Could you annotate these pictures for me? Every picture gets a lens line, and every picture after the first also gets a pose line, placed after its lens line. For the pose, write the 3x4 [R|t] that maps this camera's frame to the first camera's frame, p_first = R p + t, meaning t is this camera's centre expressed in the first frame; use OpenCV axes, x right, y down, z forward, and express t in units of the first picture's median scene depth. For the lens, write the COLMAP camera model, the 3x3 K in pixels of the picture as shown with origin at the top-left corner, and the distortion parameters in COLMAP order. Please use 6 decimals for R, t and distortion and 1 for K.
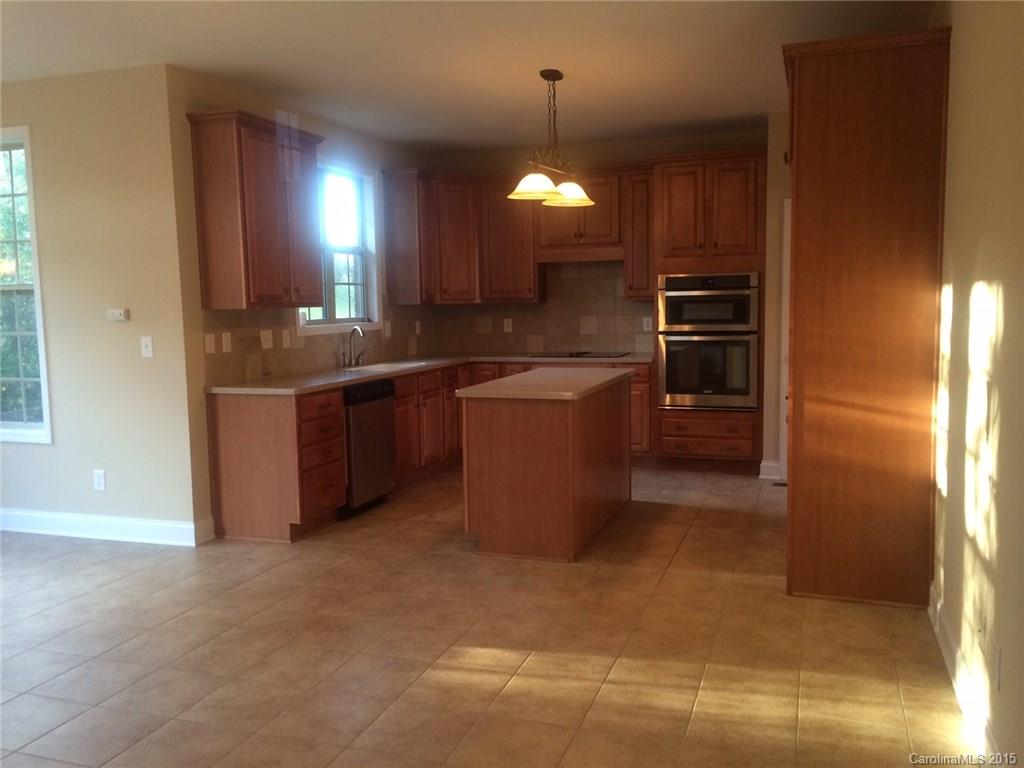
lens RADIAL K [[866.6, 0, 512.0], [0, 866.6, 384.0], [0, 0, 1]] dist [0.087208, -0.115562]
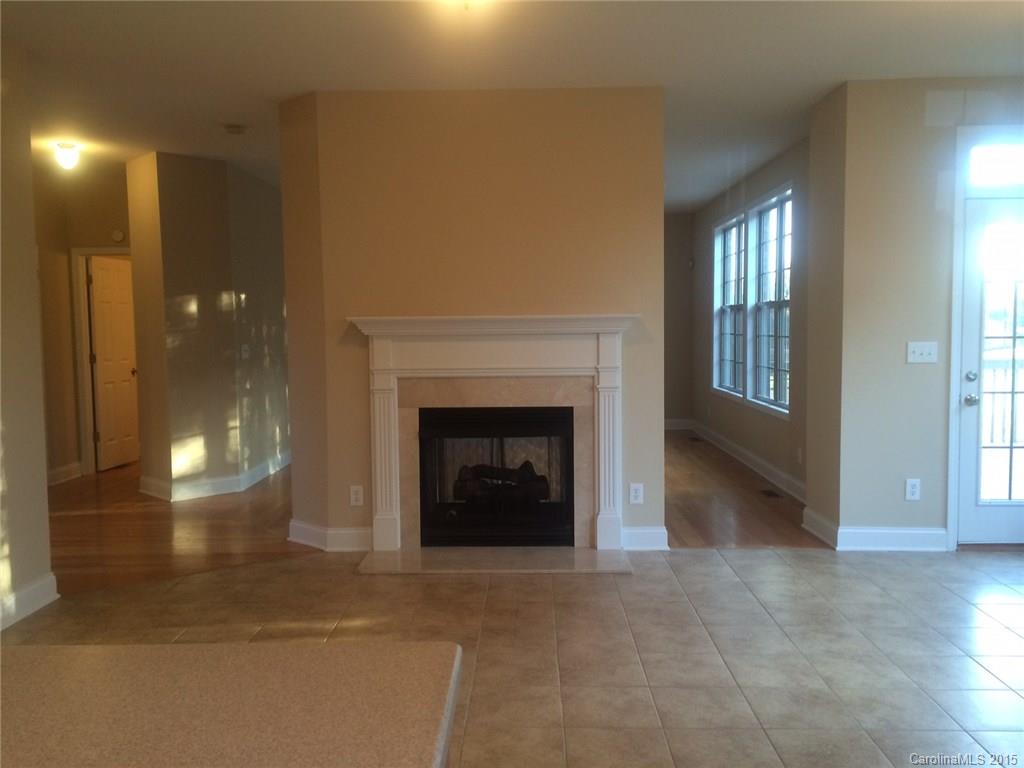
lens RADIAL K [[866.6, 0, 512.0], [0, 866.6, 384.0], [0, 0, 1]] dist [0.087208, -0.115562]
pose [[-0.949941, 0.048891, -0.308579, -0.003199], [-0.003161, 0.986125, 0.165972, -0.103248], [0.312412, 0.158639, -0.936607, 1.135382]]
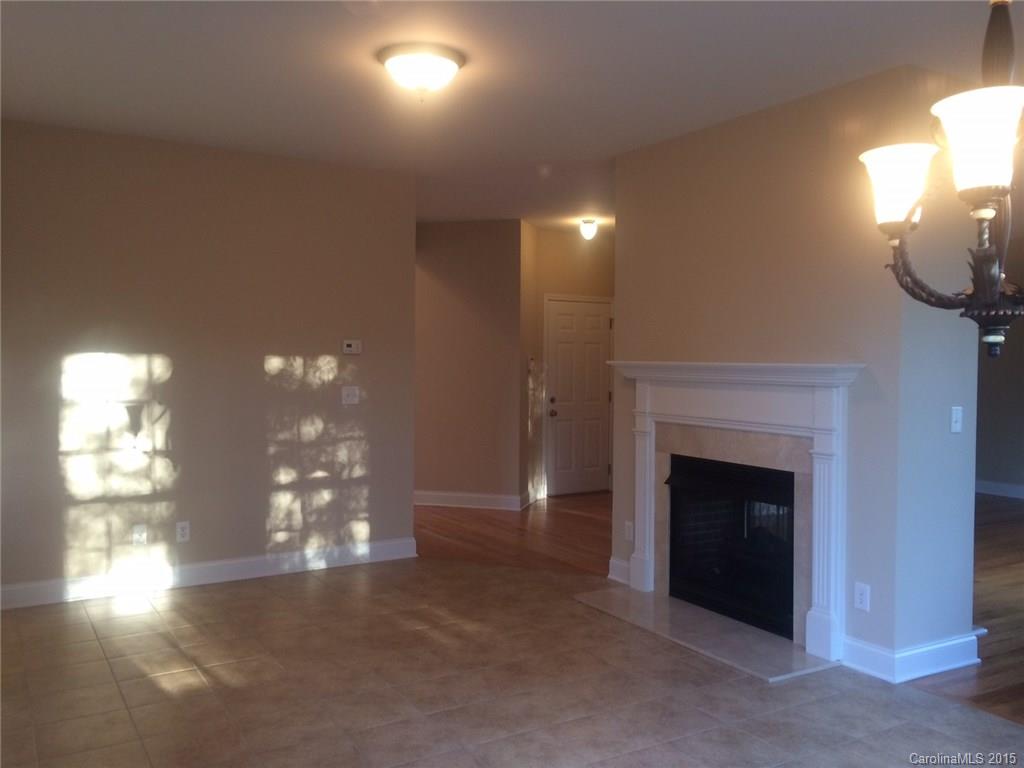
lens RADIAL K [[866.6, 0, 512.0], [0, 866.6, 384.0], [0, 0, 1]] dist [0.087208, -0.115562]
pose [[-0.773818, -0.007626, 0.633362, -0.705002], [0.067425, 0.993254, 0.094337, -0.093785], [-0.629809, 0.115704, -0.768084, 1.031687]]
